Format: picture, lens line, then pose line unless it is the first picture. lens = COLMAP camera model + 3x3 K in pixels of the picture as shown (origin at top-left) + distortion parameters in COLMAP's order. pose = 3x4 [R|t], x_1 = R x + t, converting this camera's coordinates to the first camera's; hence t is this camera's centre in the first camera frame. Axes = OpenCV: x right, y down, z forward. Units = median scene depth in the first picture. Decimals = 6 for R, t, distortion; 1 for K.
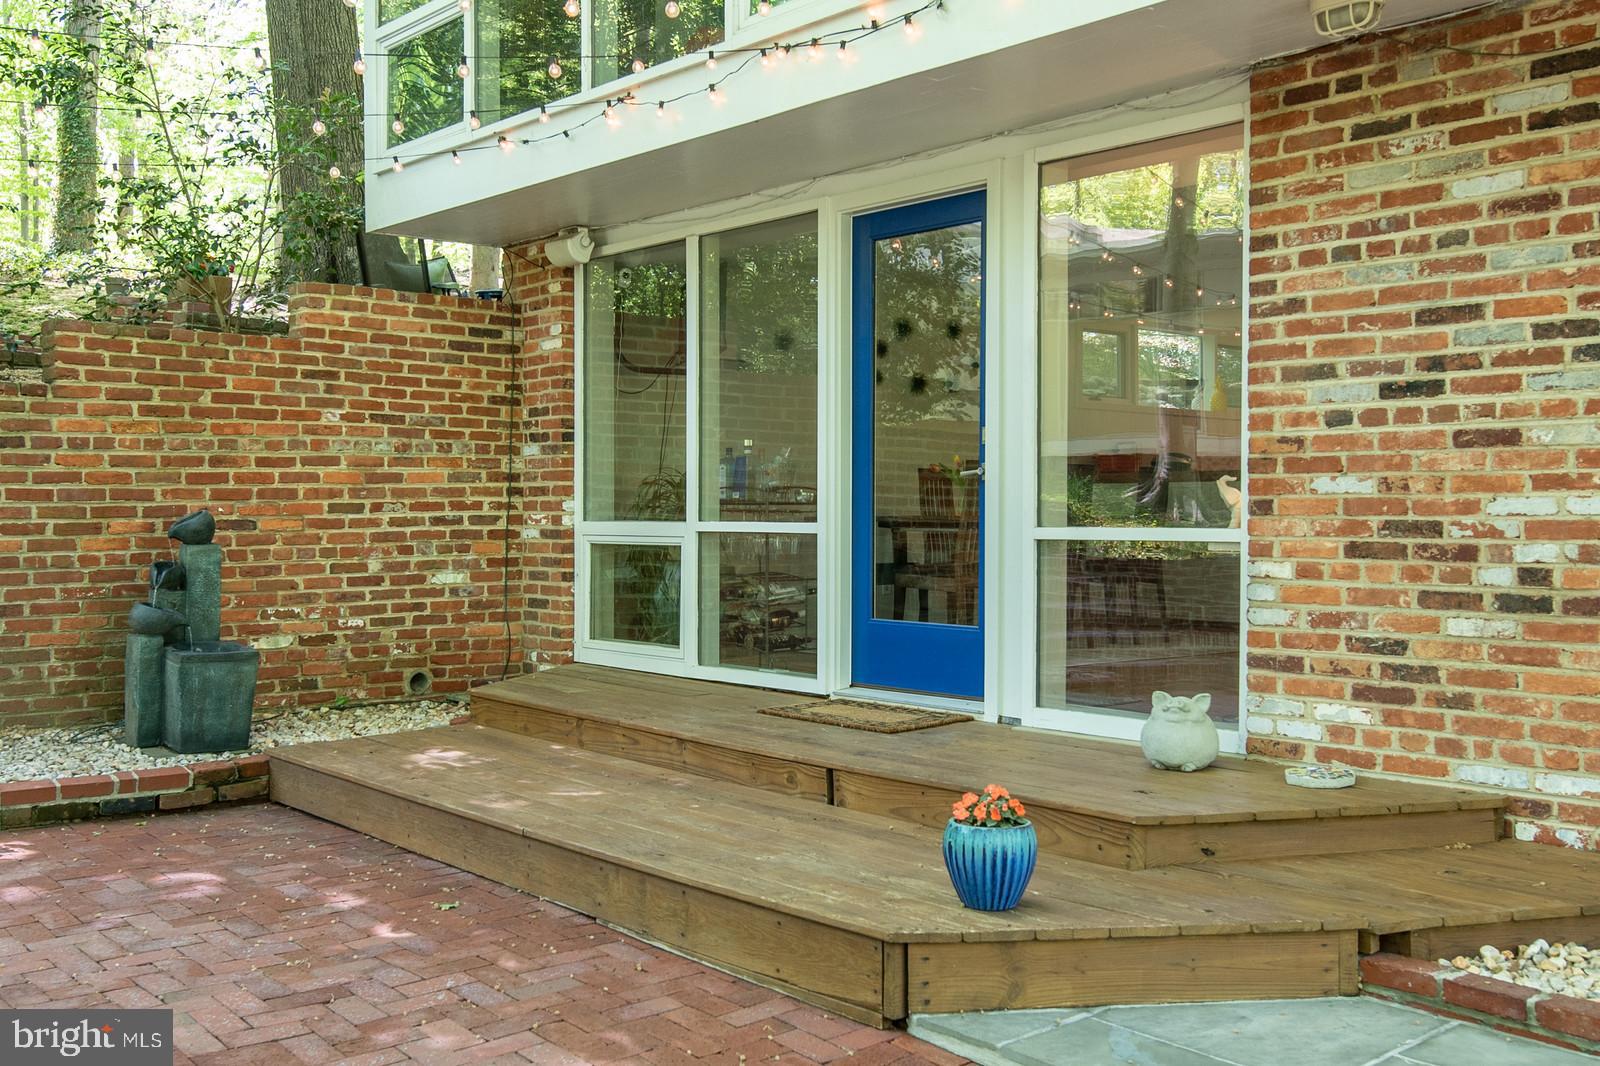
lens RADIAL K [[1611.4, 0, 799.6], [0, 1611.4, 536.2], [0, 0, 1]] dist [0.040243, 0.000000]
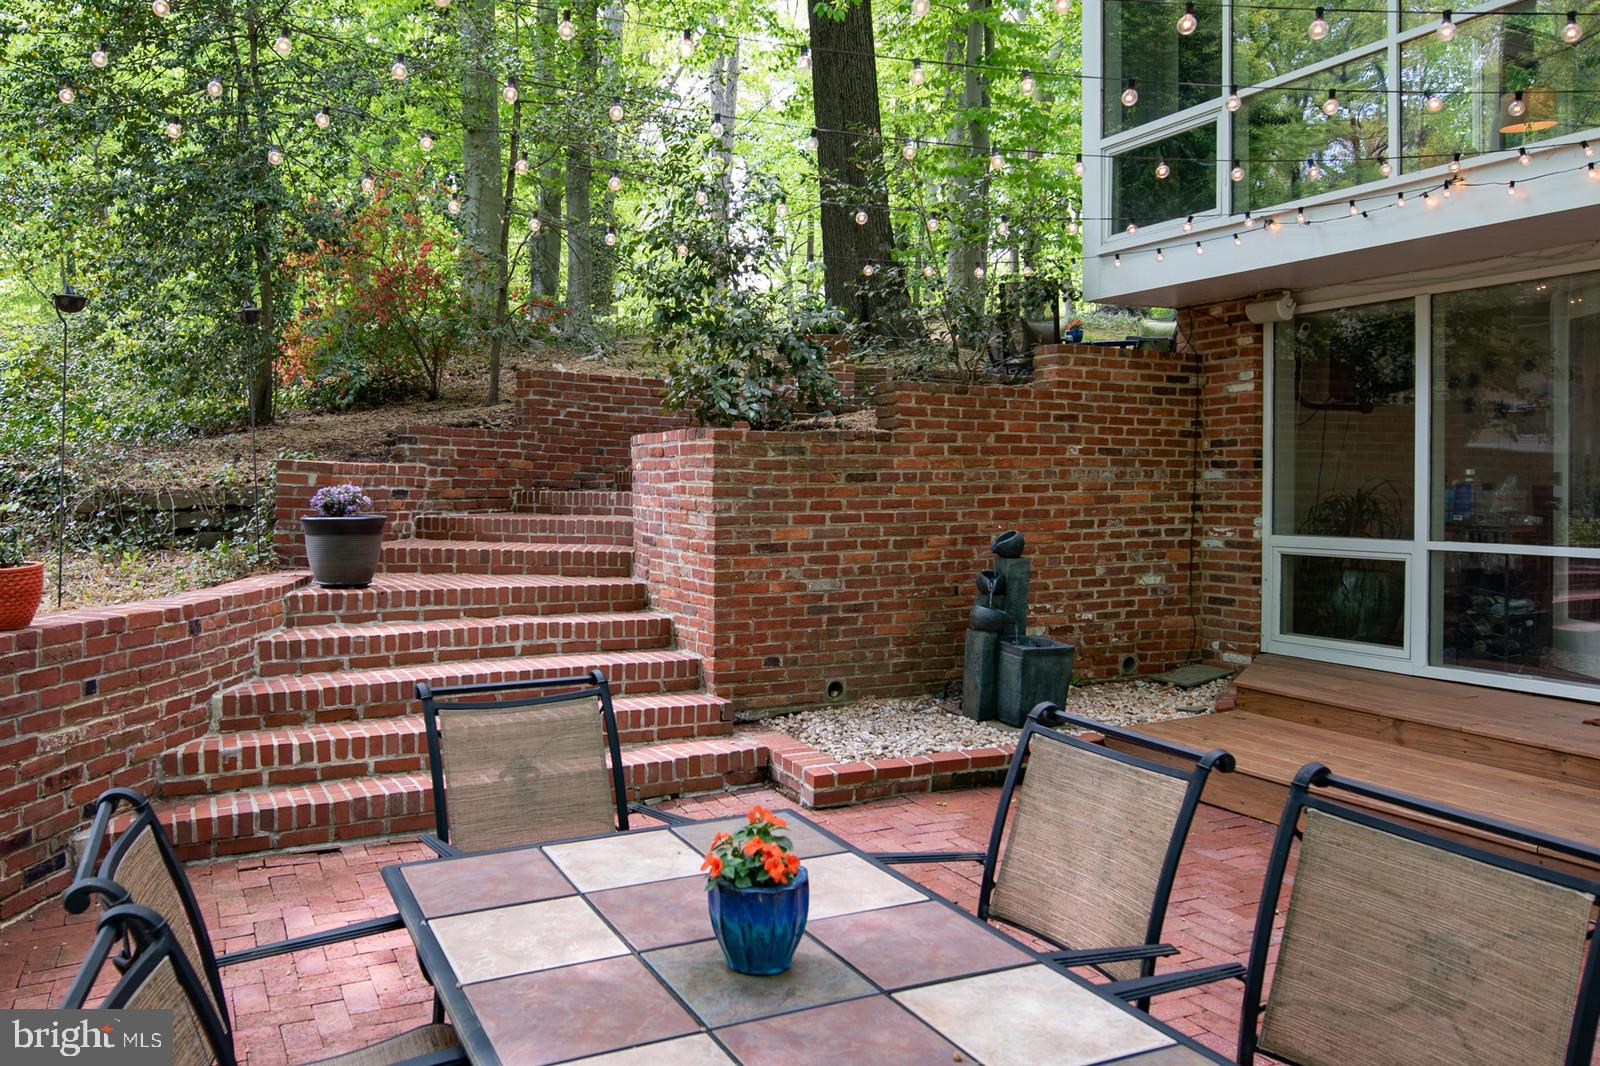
lens RADIAL K [[1214.9, 0, 795.5], [0, 1214.9, 490.1], [0, 0, 1]] dist [0.000549, 0.002901]
pose [[0.969468, -0.002062, -0.245210, -0.258455], [-0.002196, 0.999851, -0.017093, -0.026538], [0.245209, 0.017110, 0.969319, 0.039709]]
